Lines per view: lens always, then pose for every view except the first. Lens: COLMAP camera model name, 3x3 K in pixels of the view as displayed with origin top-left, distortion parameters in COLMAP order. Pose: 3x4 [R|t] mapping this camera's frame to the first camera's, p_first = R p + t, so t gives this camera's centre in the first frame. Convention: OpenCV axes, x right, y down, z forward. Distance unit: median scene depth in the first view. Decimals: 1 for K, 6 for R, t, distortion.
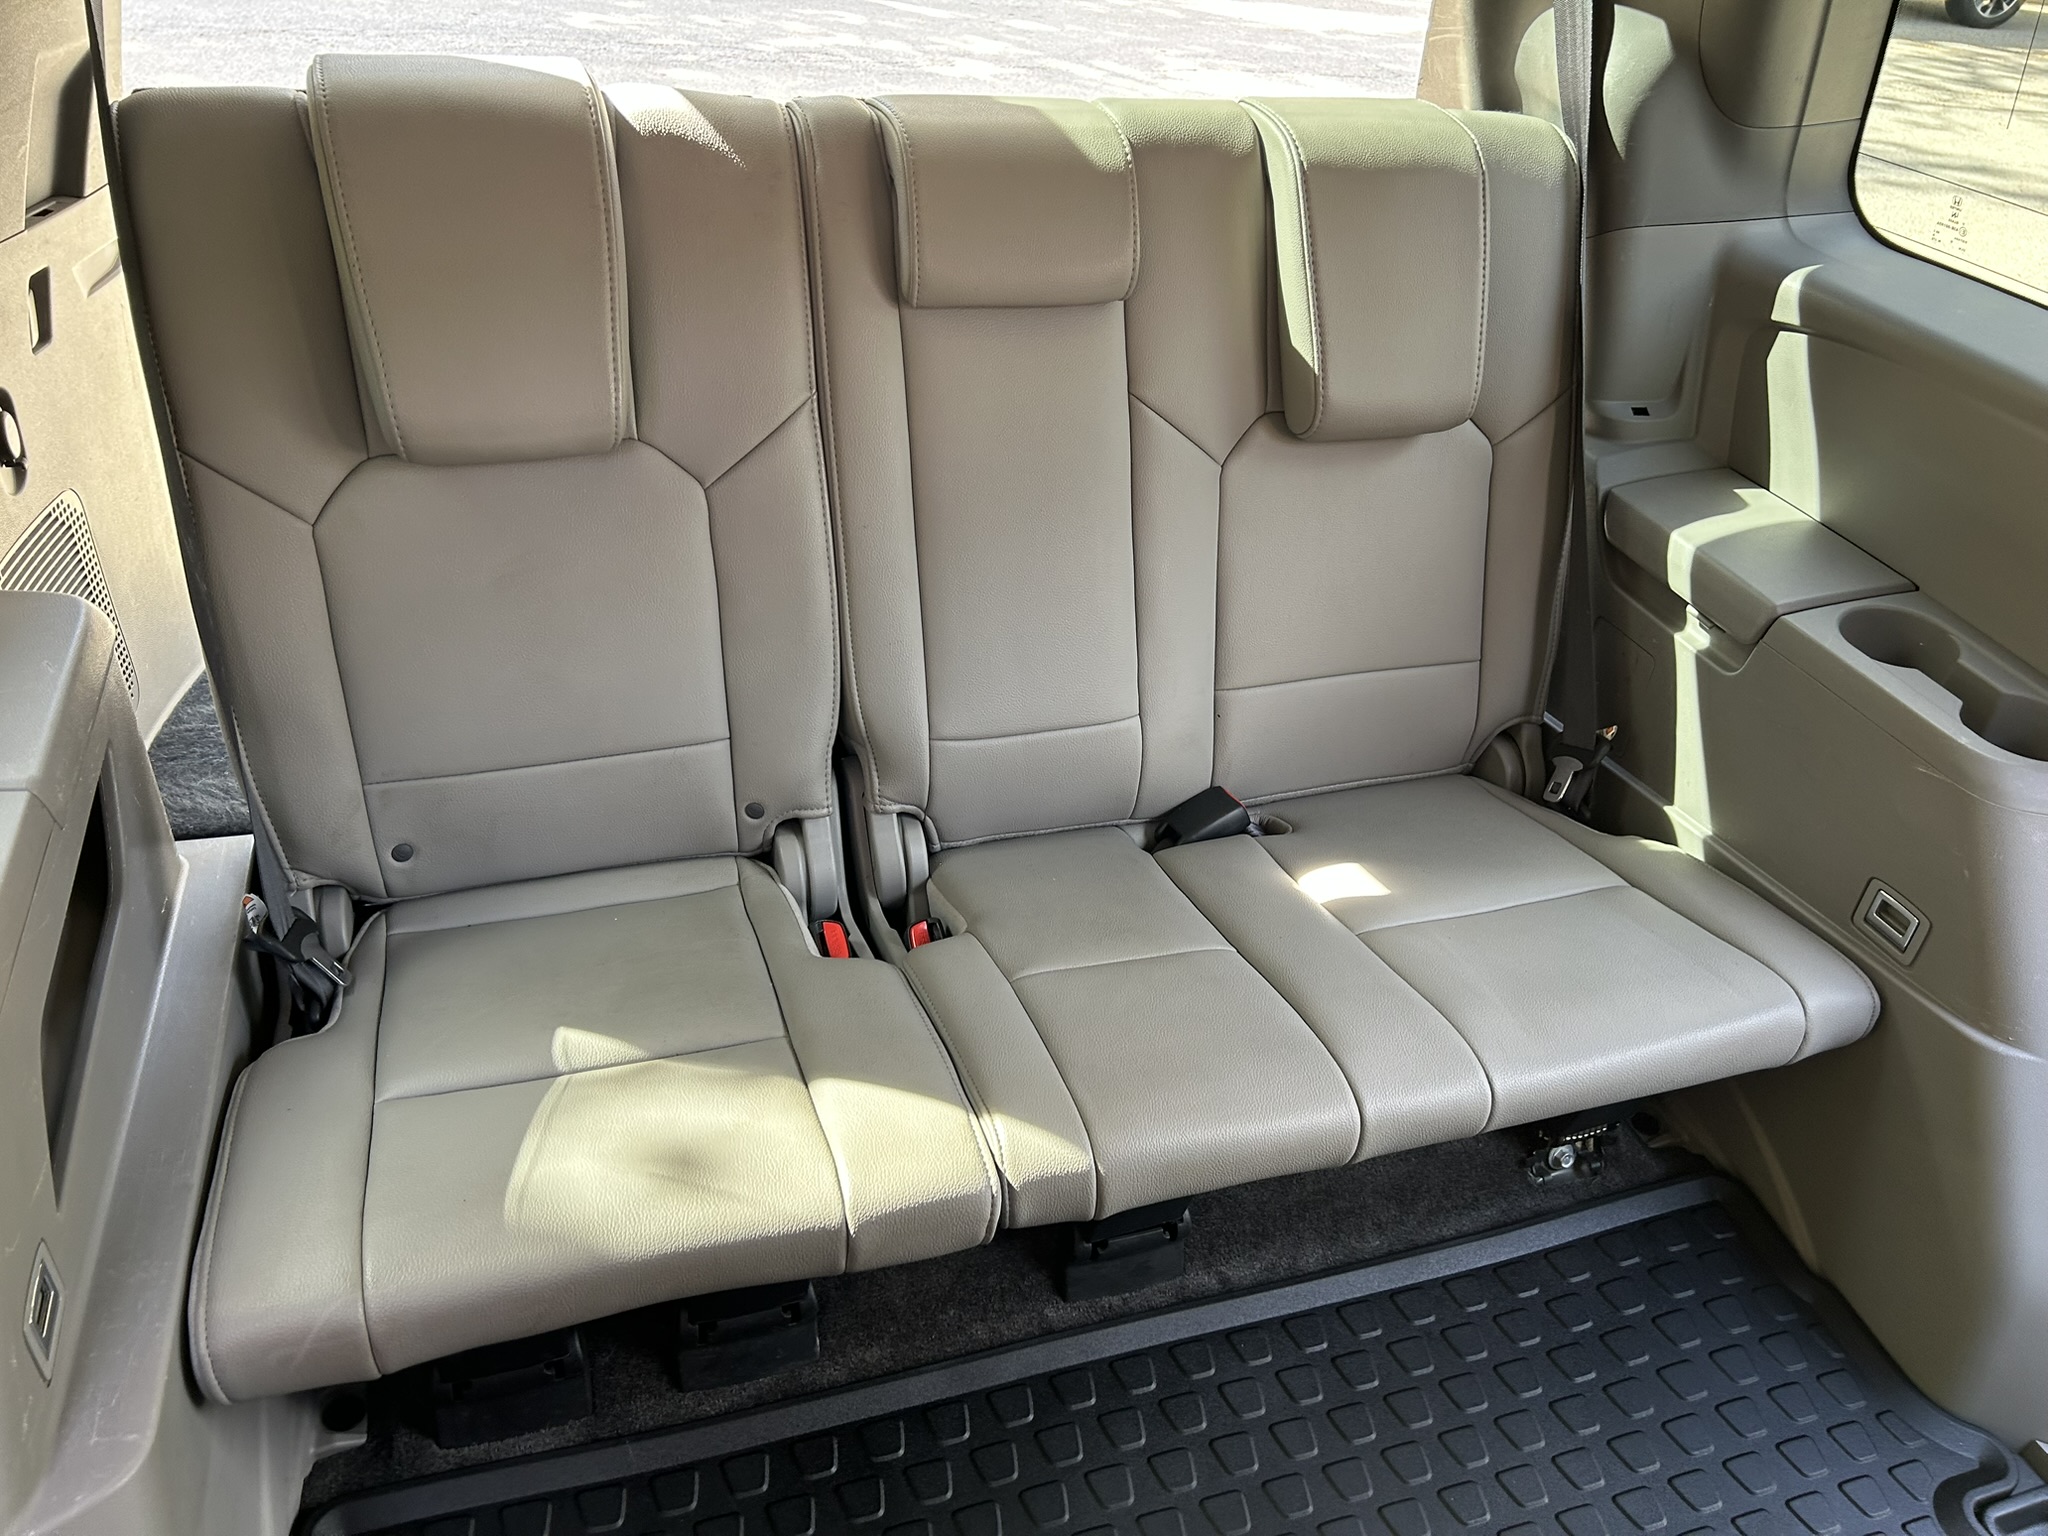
lens RADIAL K [[1533.4, 0, 1019.6], [0, 1533.4, 778.8], [0, 0, 1]] dist [0.066711, -0.141210]
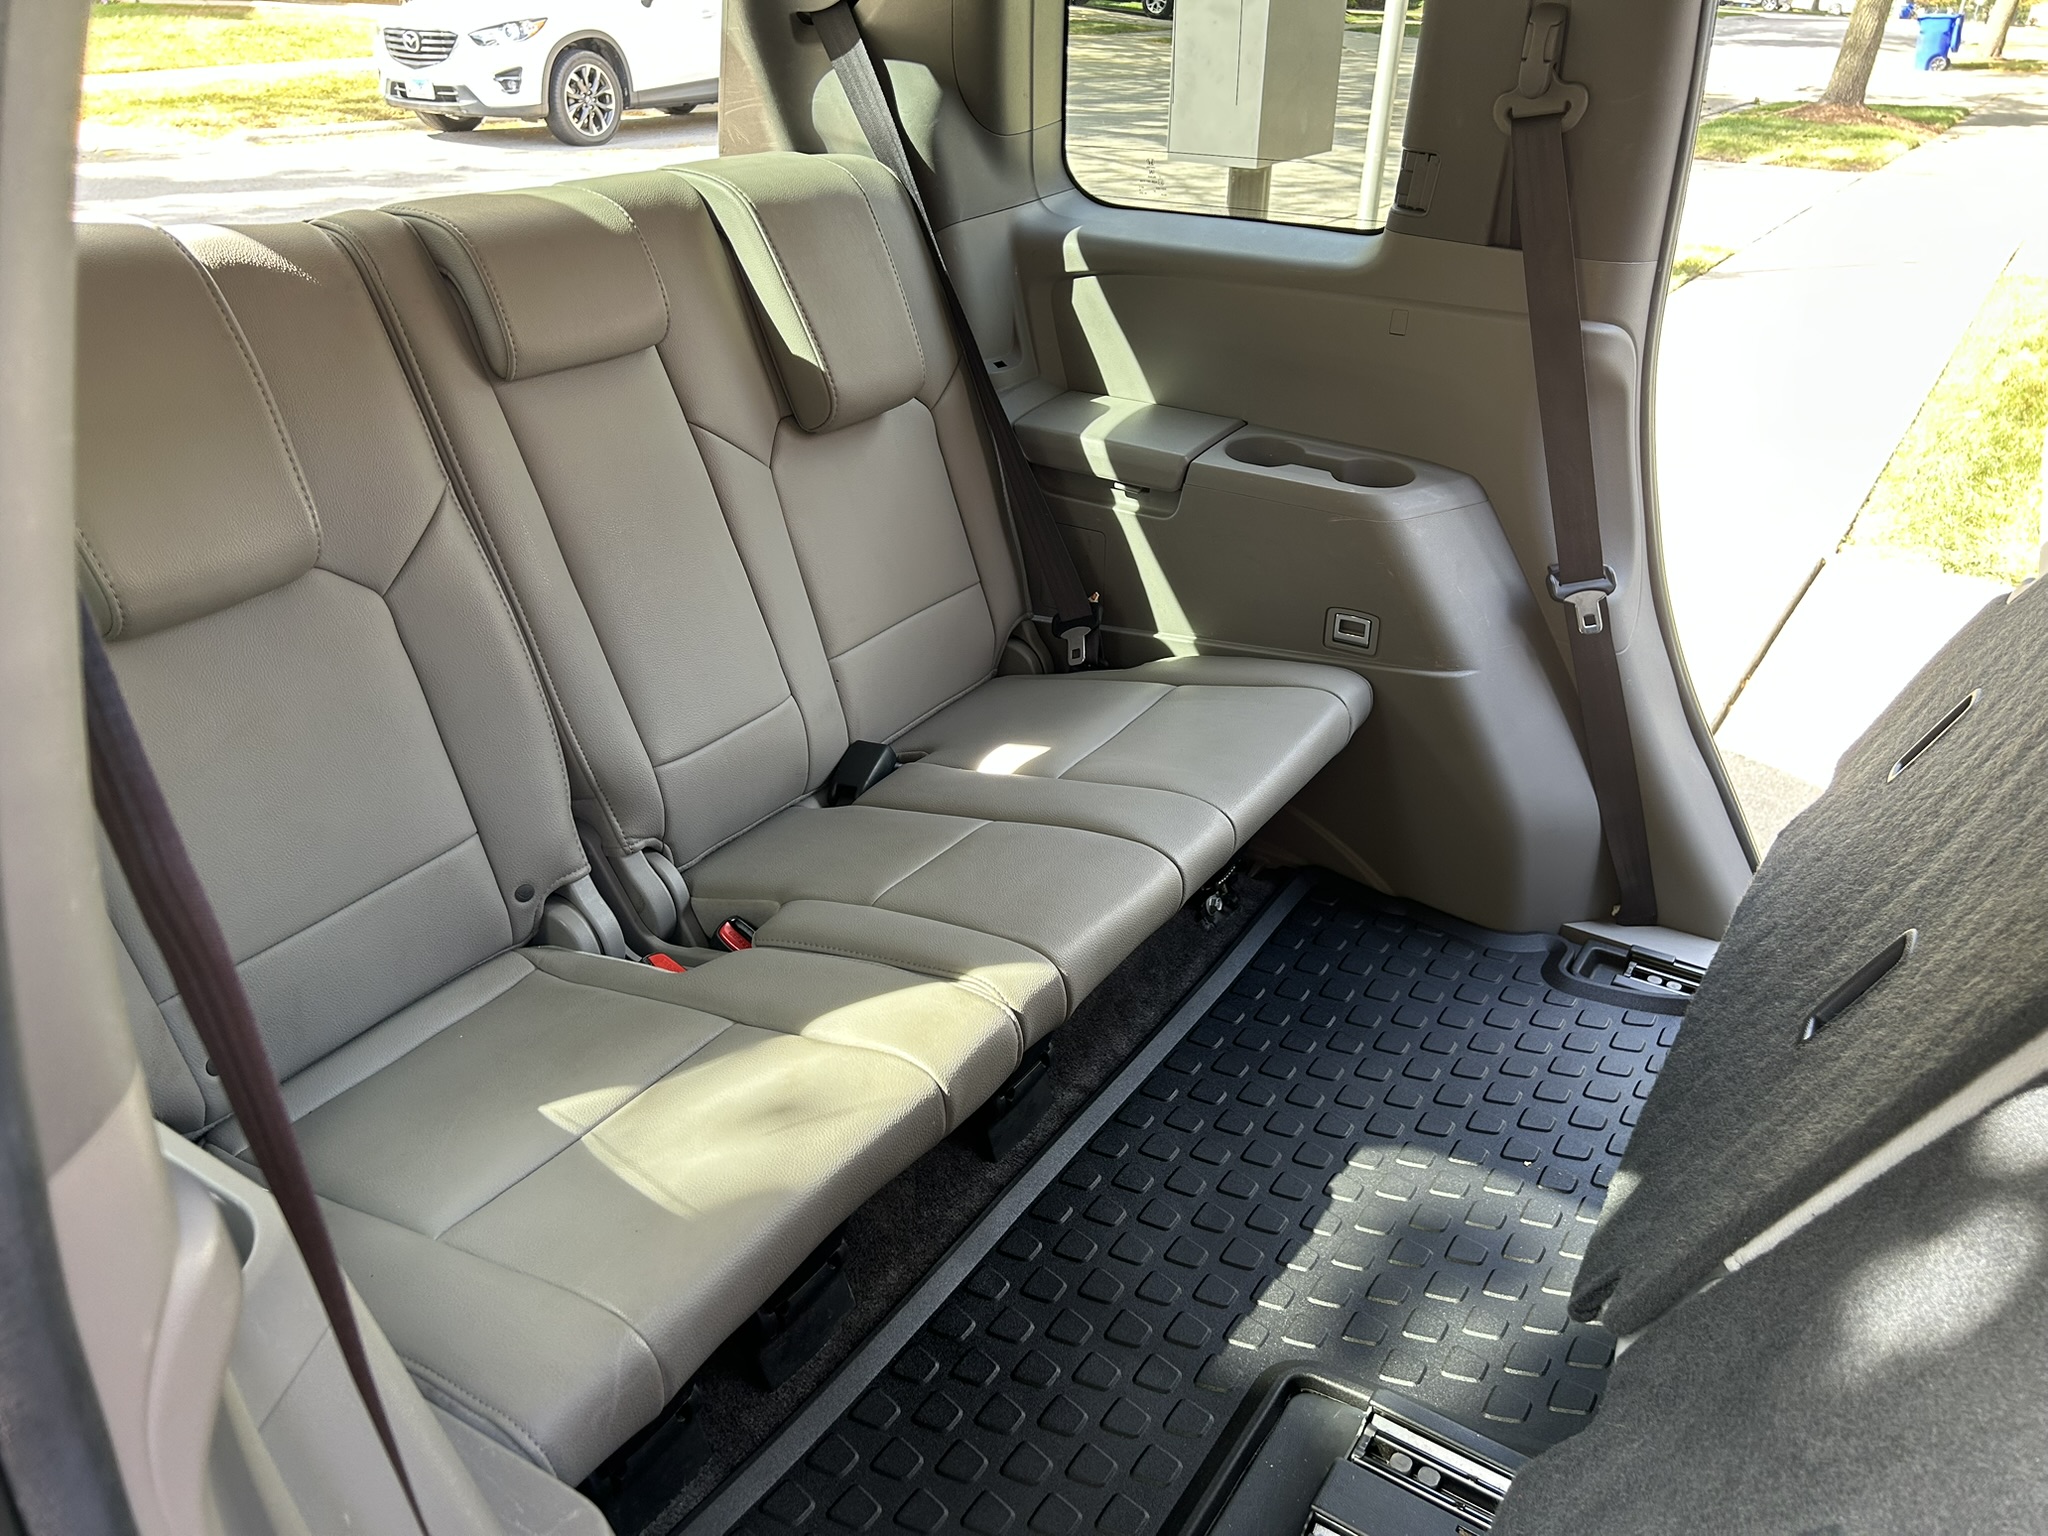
lens RADIAL K [[1533.4, 0, 1019.6], [0, 1533.4, 778.8], [0, 0, 1]] dist [0.066711, -0.141210]
pose [[0.777897, -0.351584, 0.520831, -0.413147], [0.396064, 0.917796, 0.028004, 0.051254], [-0.487862, 0.184498, 0.853200, -0.026882]]
